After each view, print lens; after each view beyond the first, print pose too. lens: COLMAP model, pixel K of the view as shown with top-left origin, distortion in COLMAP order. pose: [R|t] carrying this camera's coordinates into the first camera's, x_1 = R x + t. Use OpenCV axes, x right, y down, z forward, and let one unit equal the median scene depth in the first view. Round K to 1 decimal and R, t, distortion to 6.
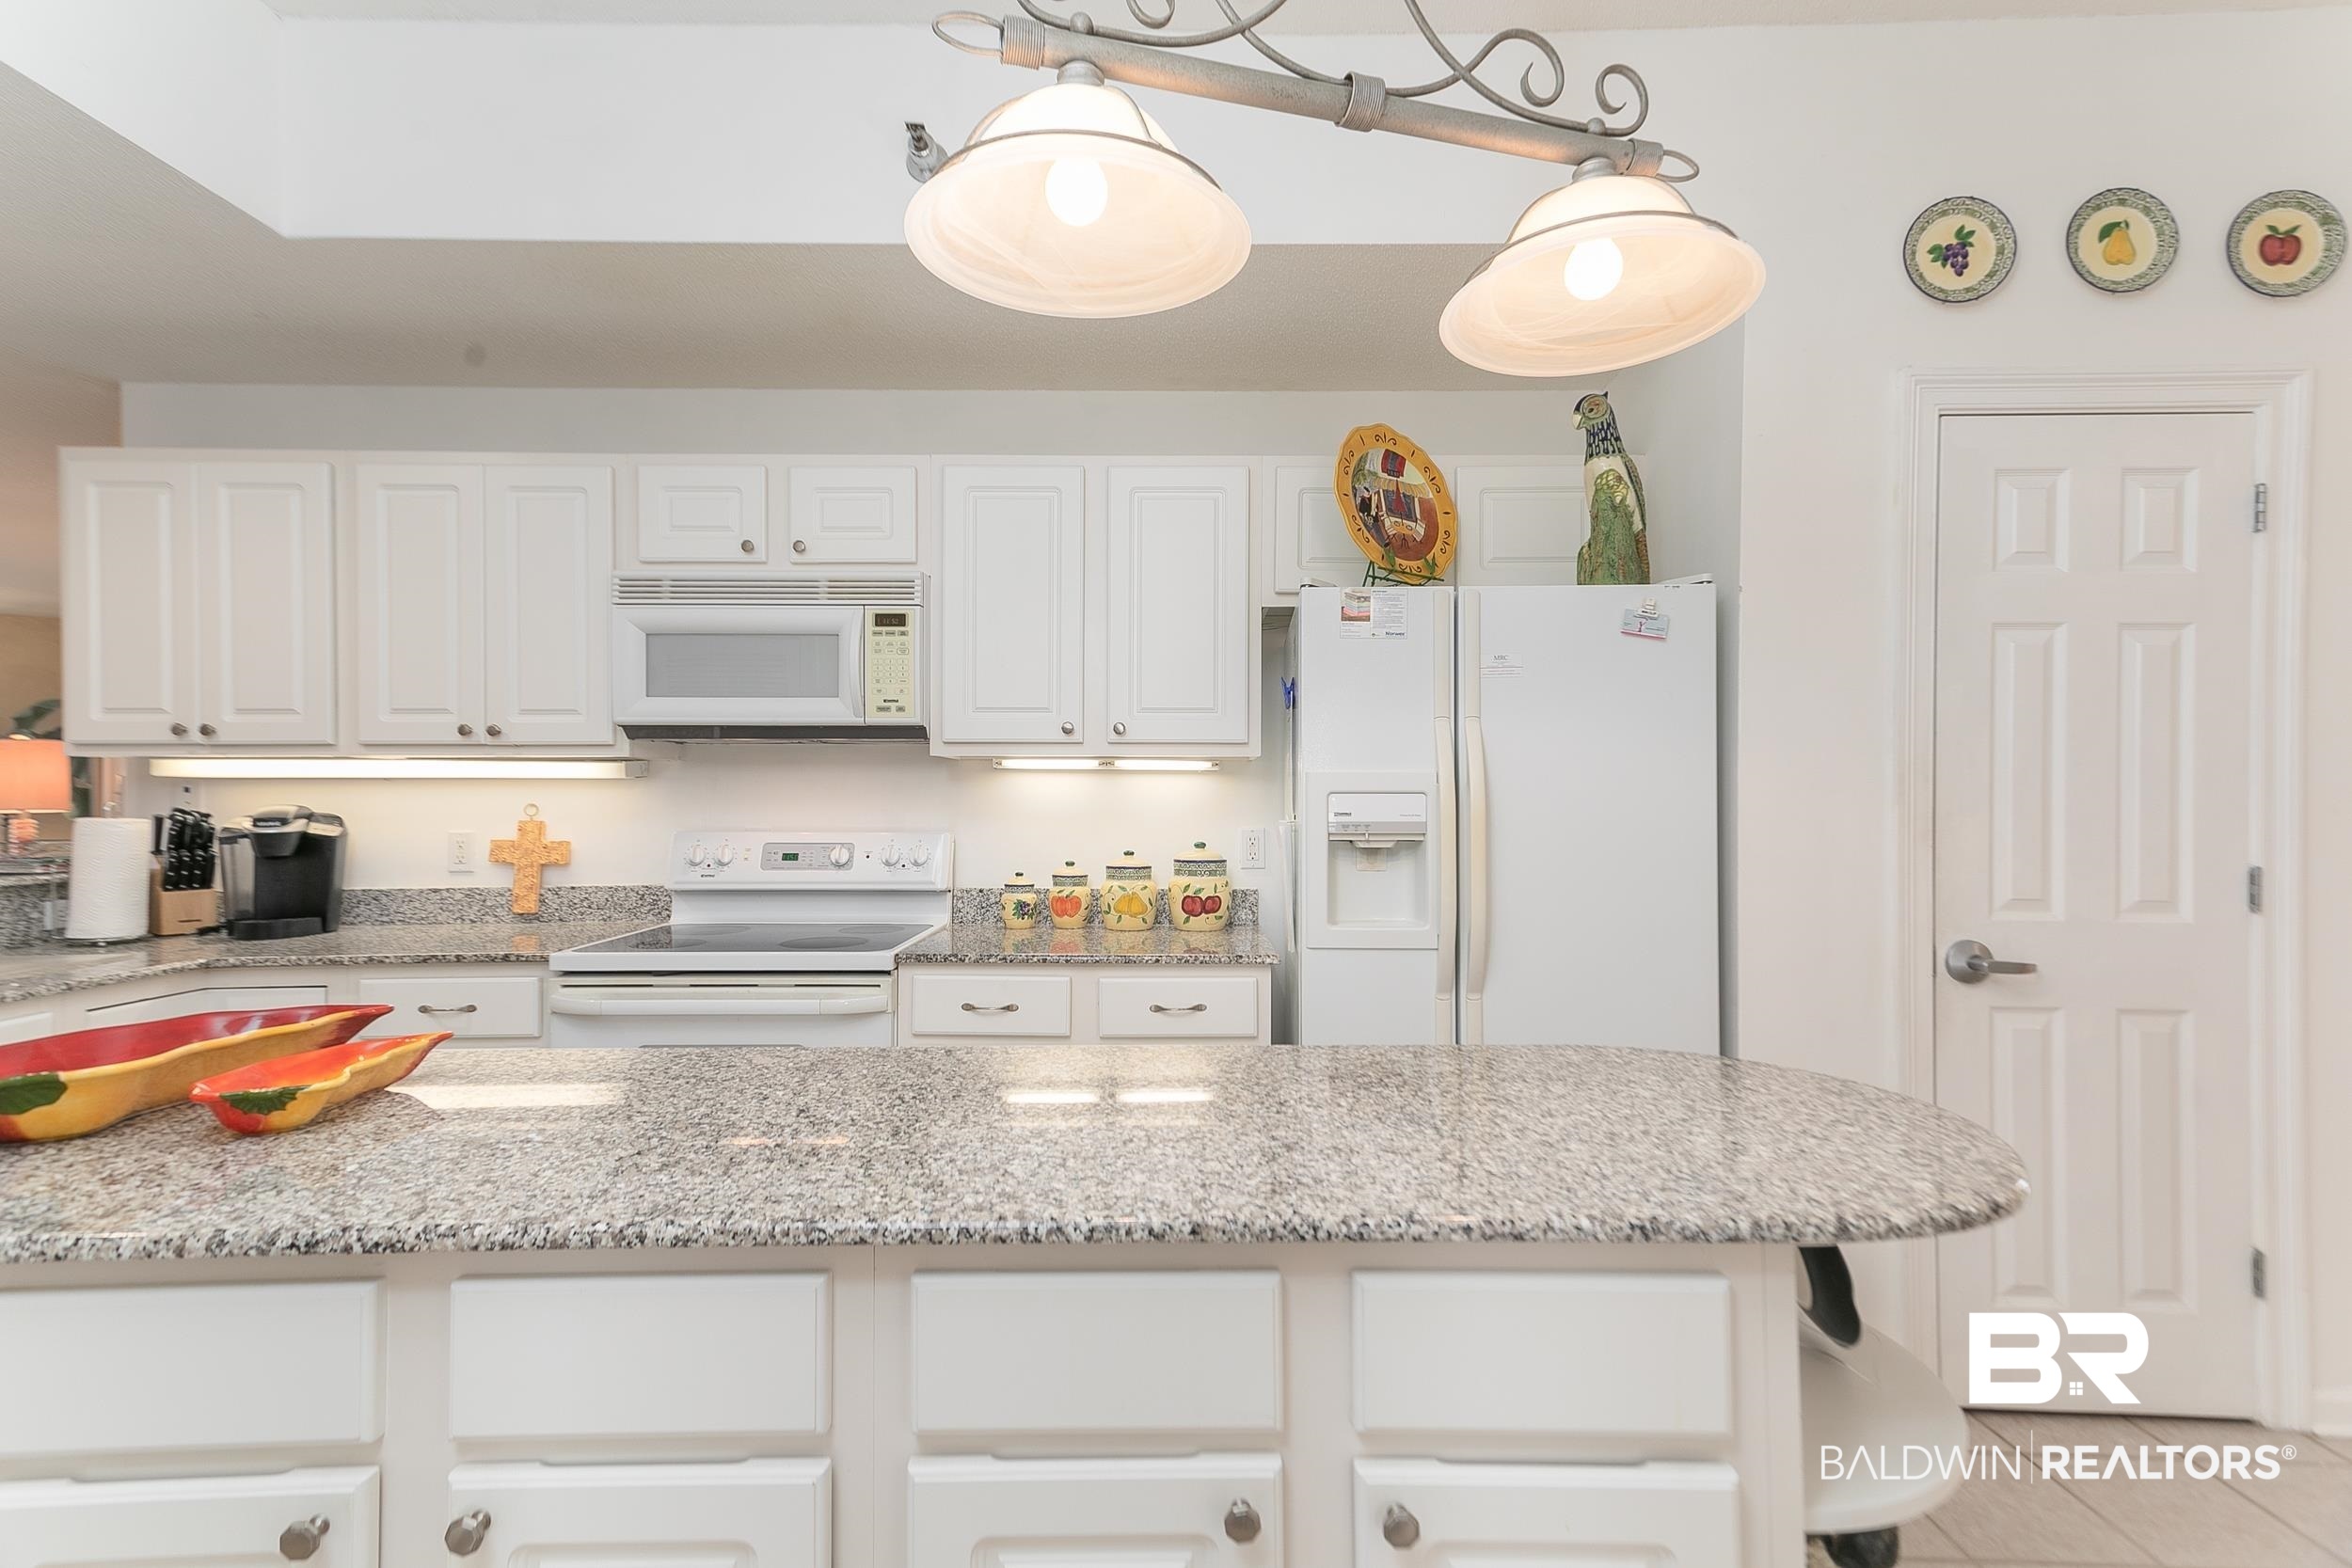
lens RADIAL K [[1096.1, 0, 1180.8], [0, 1096.1, 792.7], [0, 0, 1]] dist [0.028808, 0.000825]
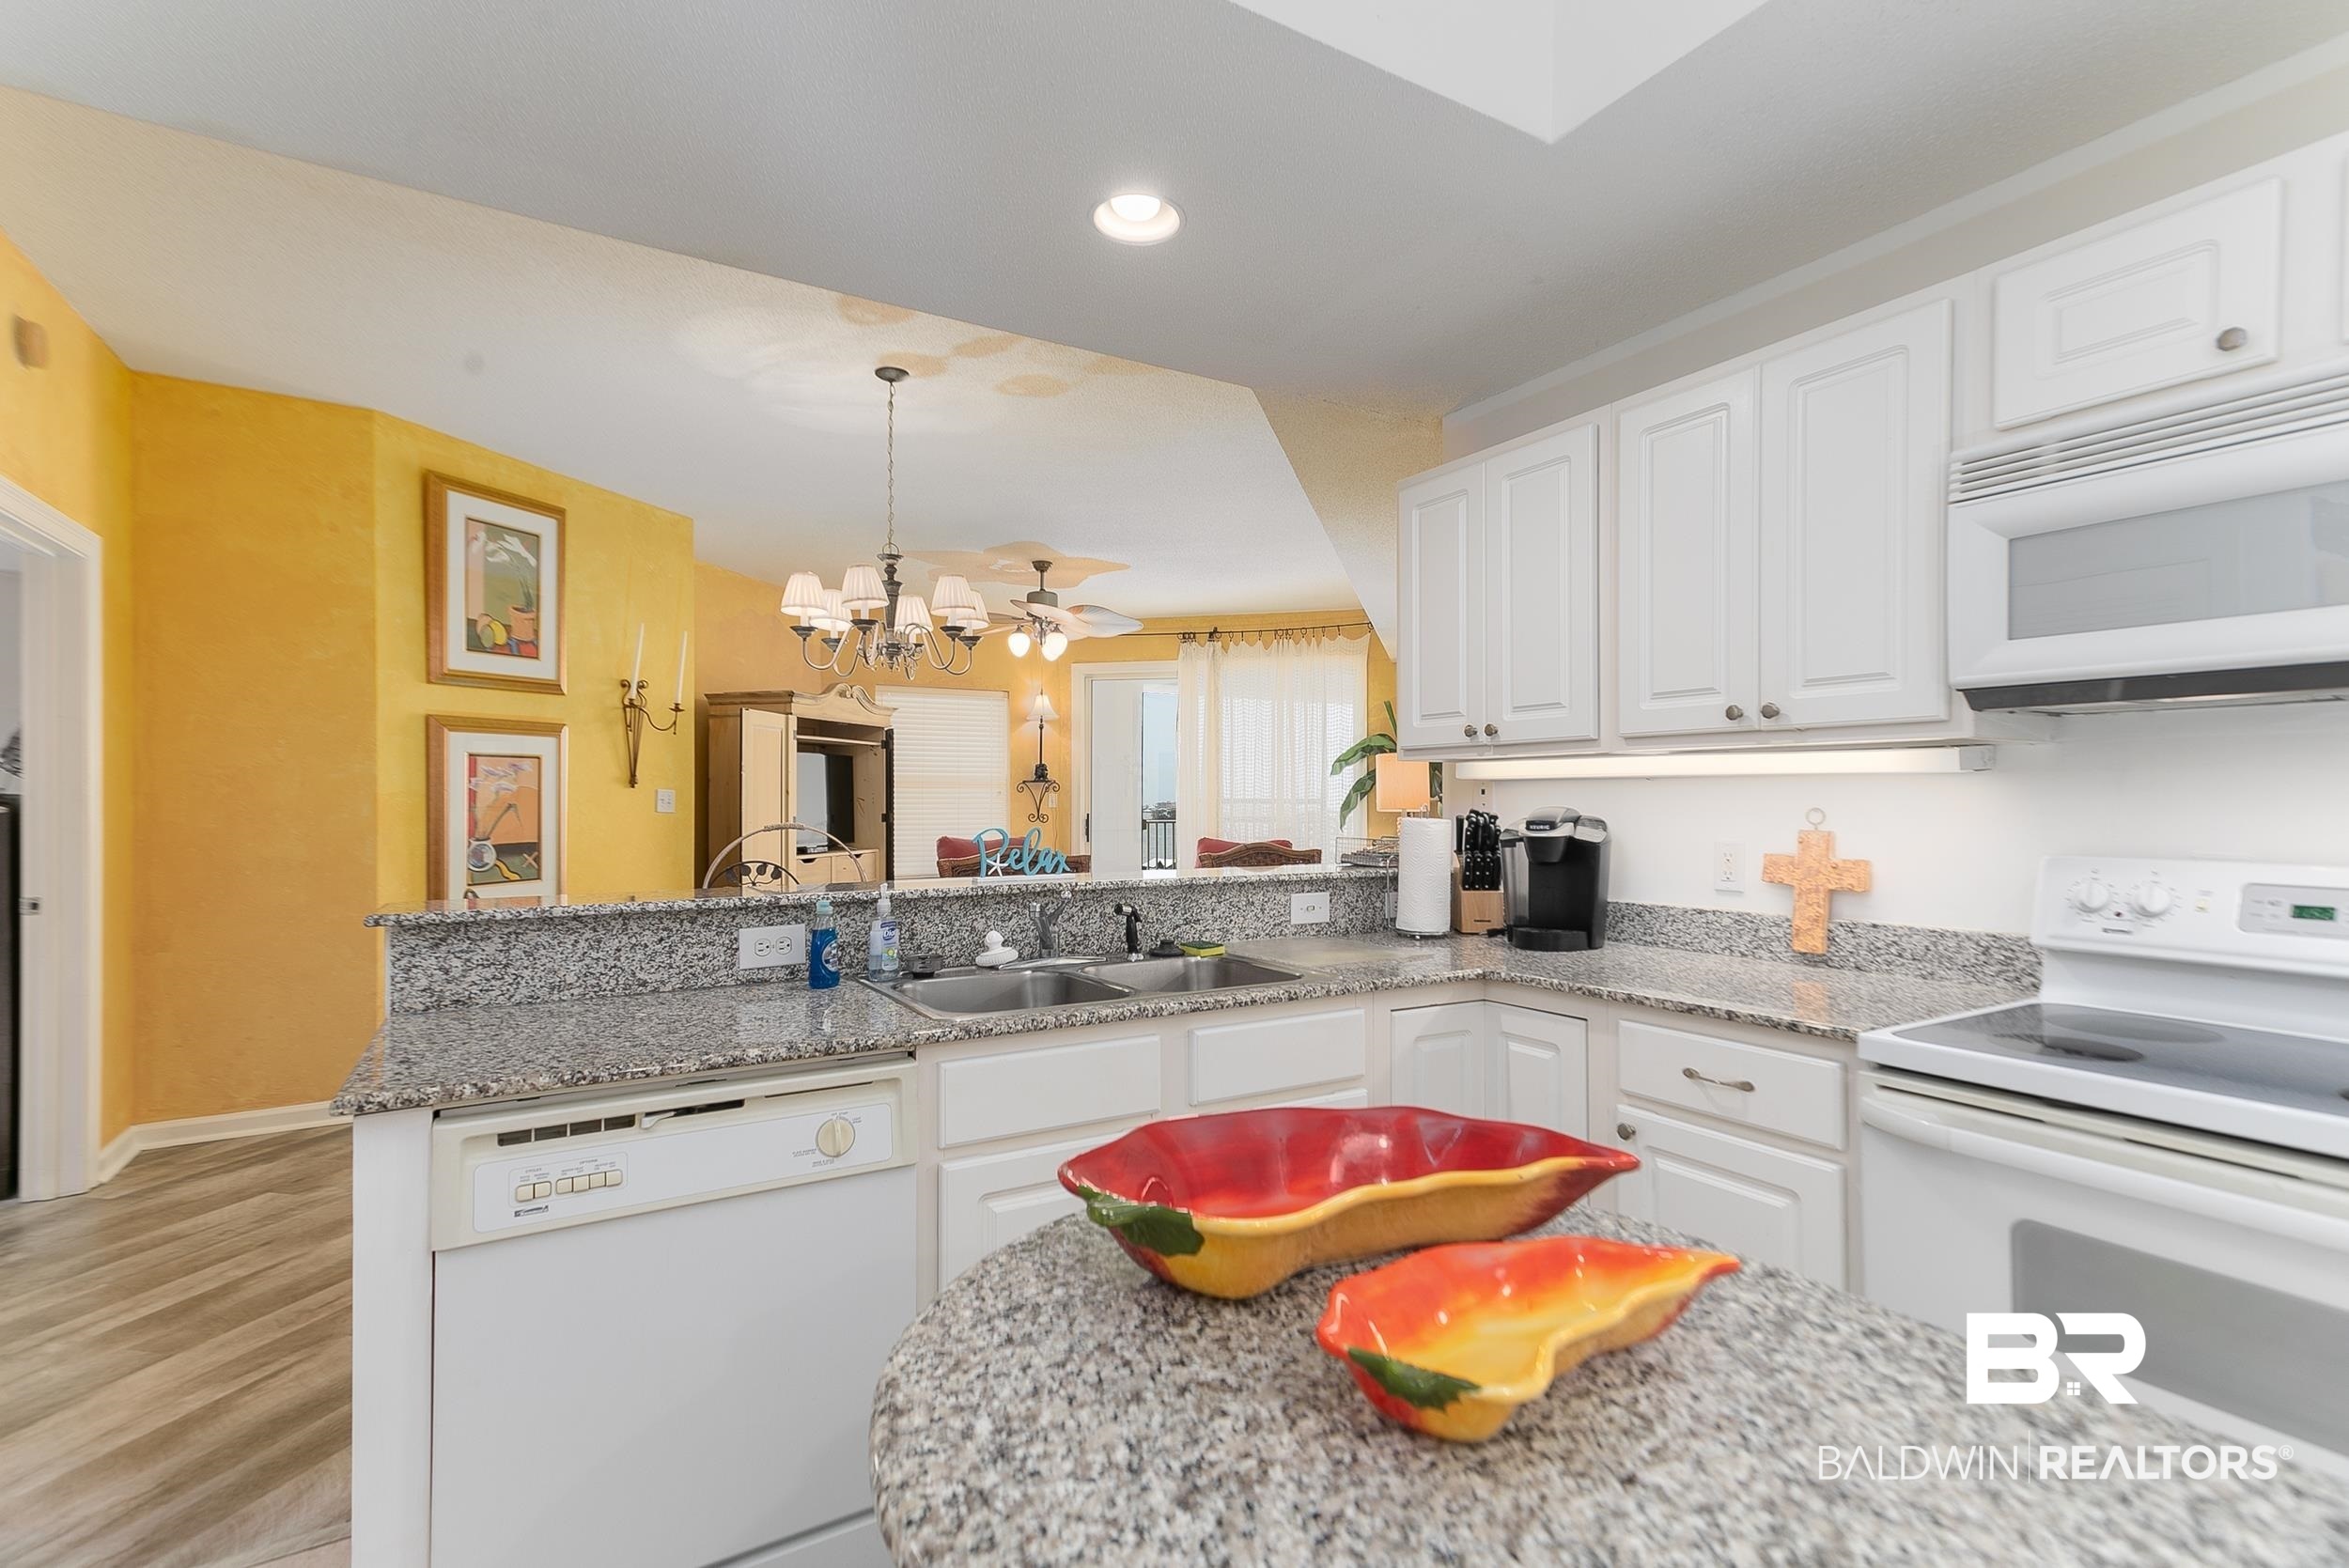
lens RADIAL K [[1094.7, 0, 1179.3], [0, 1094.7, 792.7], [0, 0, 1]] dist [0.028808, 0.000825]
pose [[0.513302, -0.003440, -0.858201, -0.181318], [0.000750, 0.999993, -0.003560, 0.001941], [0.858207, 0.001184, 0.513302, 0.268916]]
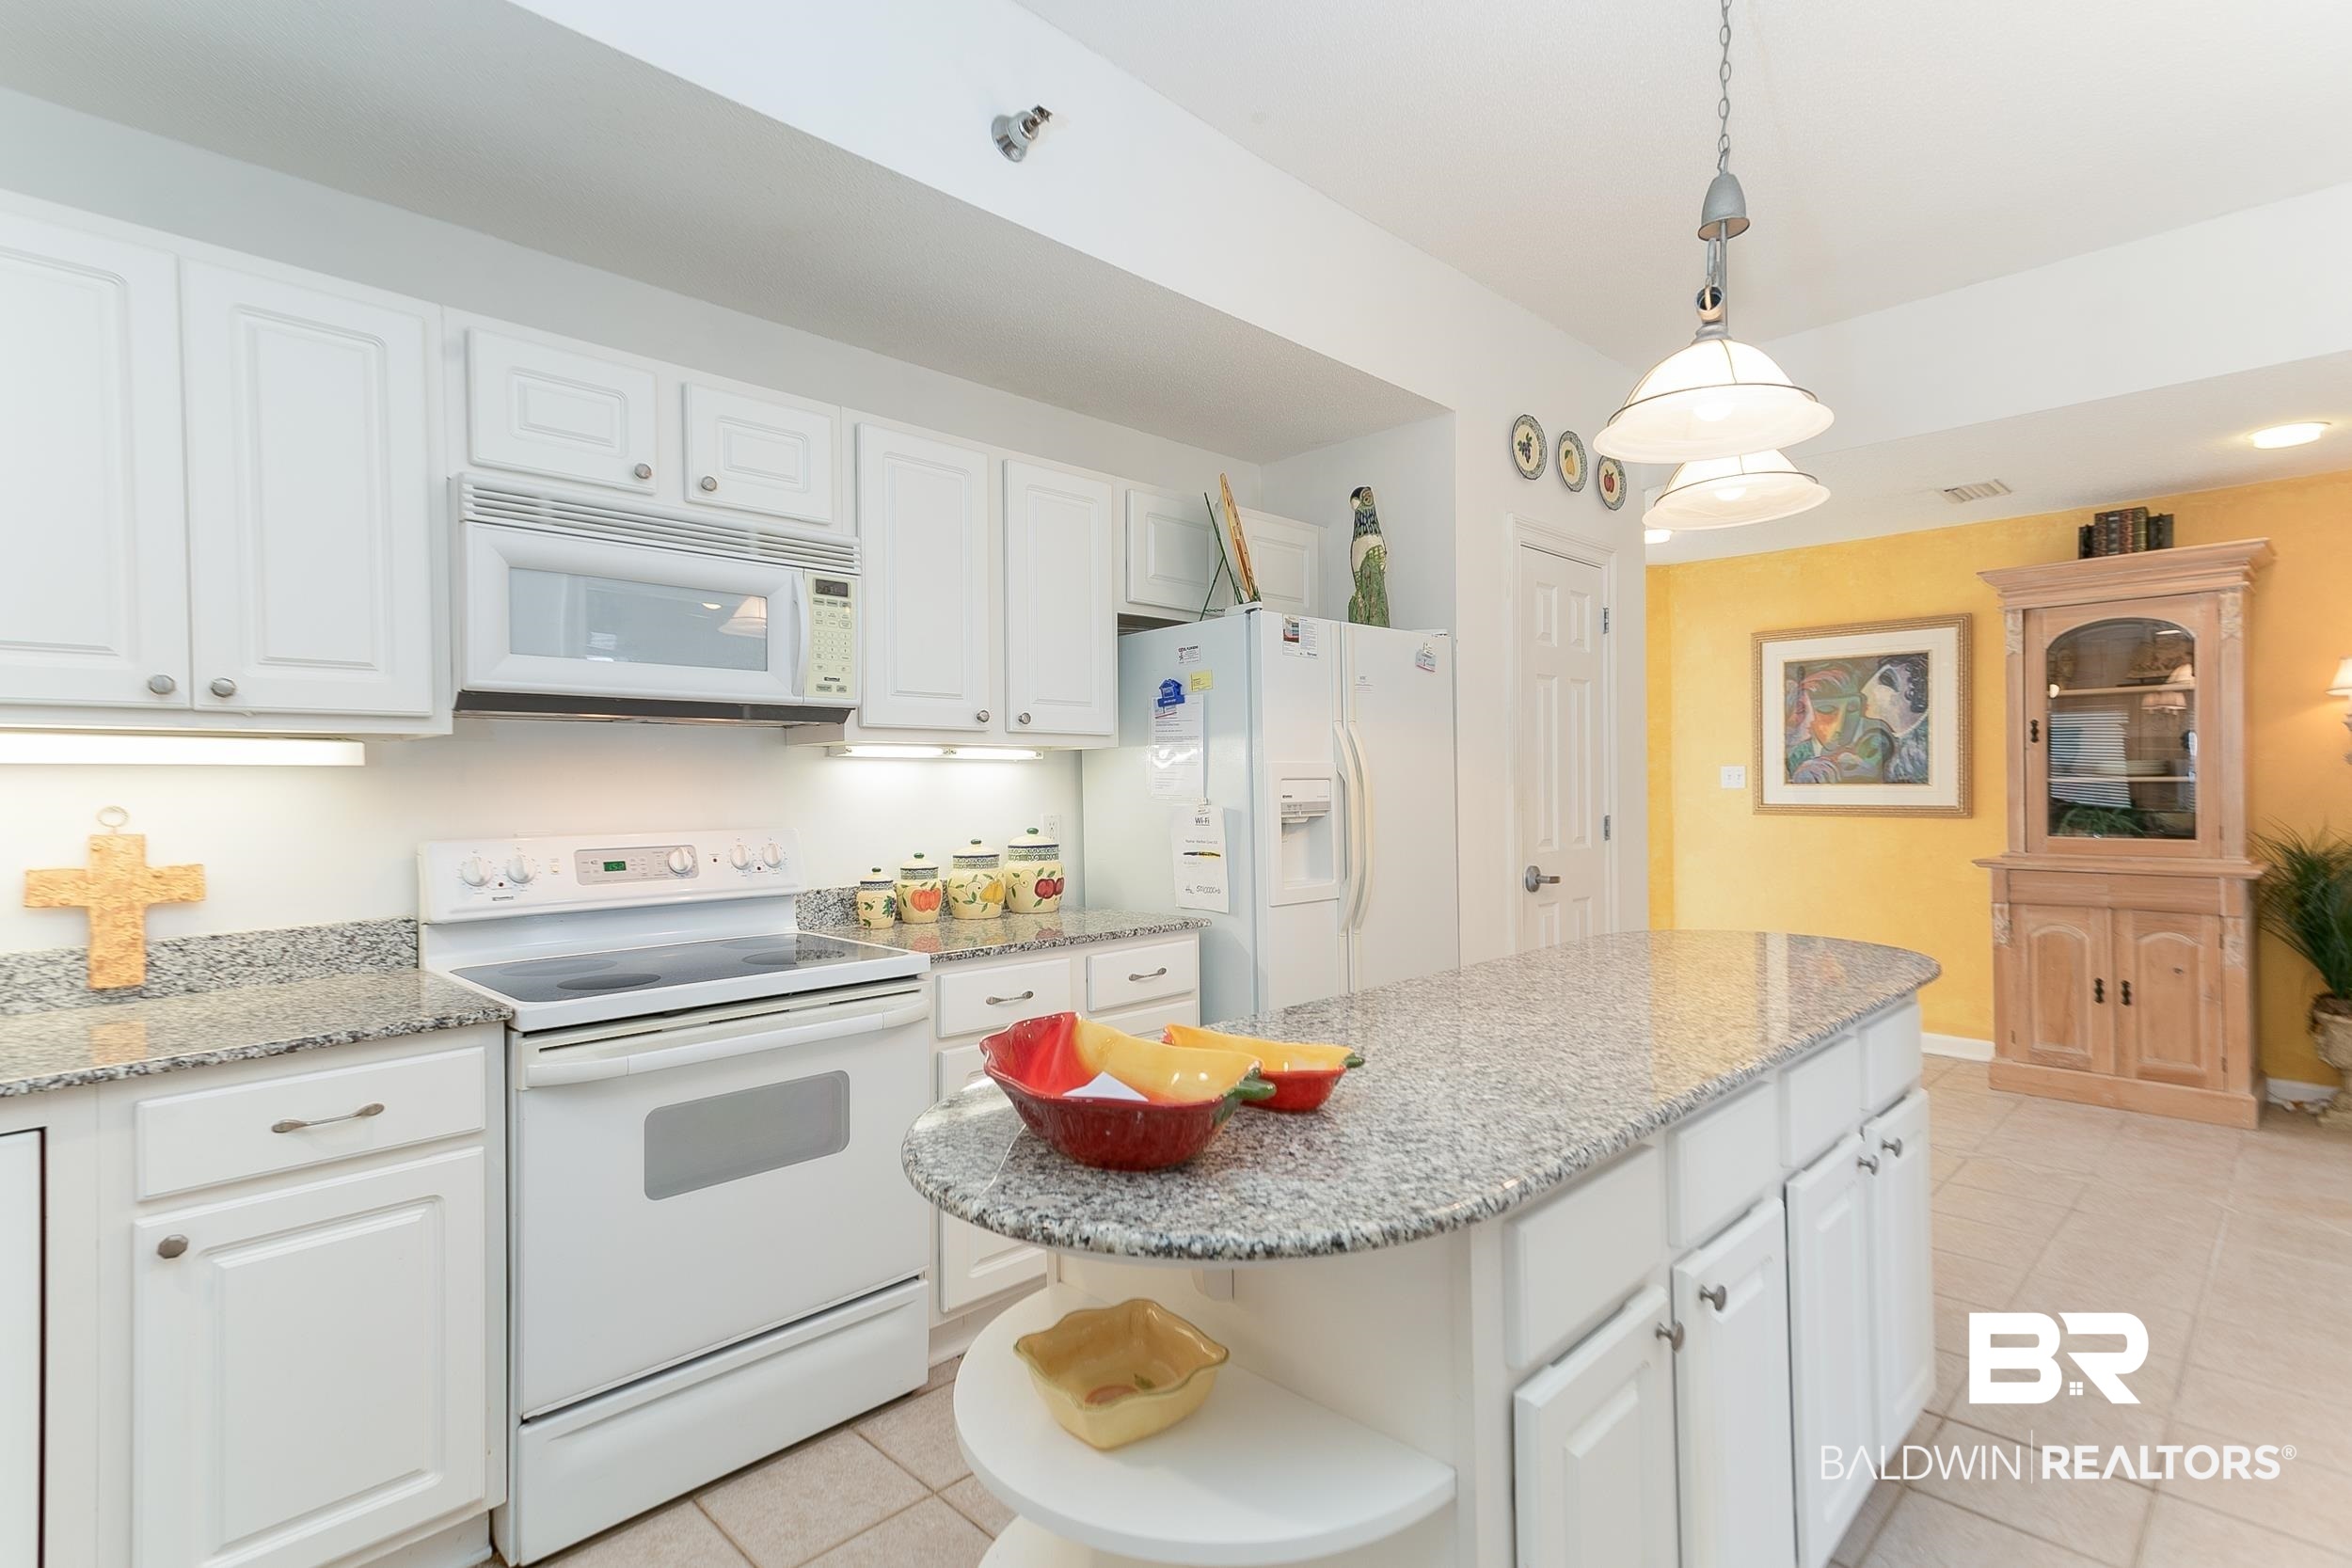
lens RADIAL K [[1142.7, 0, 1183.1], [0, 1142.7, 787.9], [0, 0, 1]] dist [0.036441, -0.000001]
pose [[0.700309, -0.011118, 0.713753, -0.709996], [0.009488, 0.999935, 0.006266, 0.001117], [-0.713776, 0.002384, 0.700370, 0.144612]]
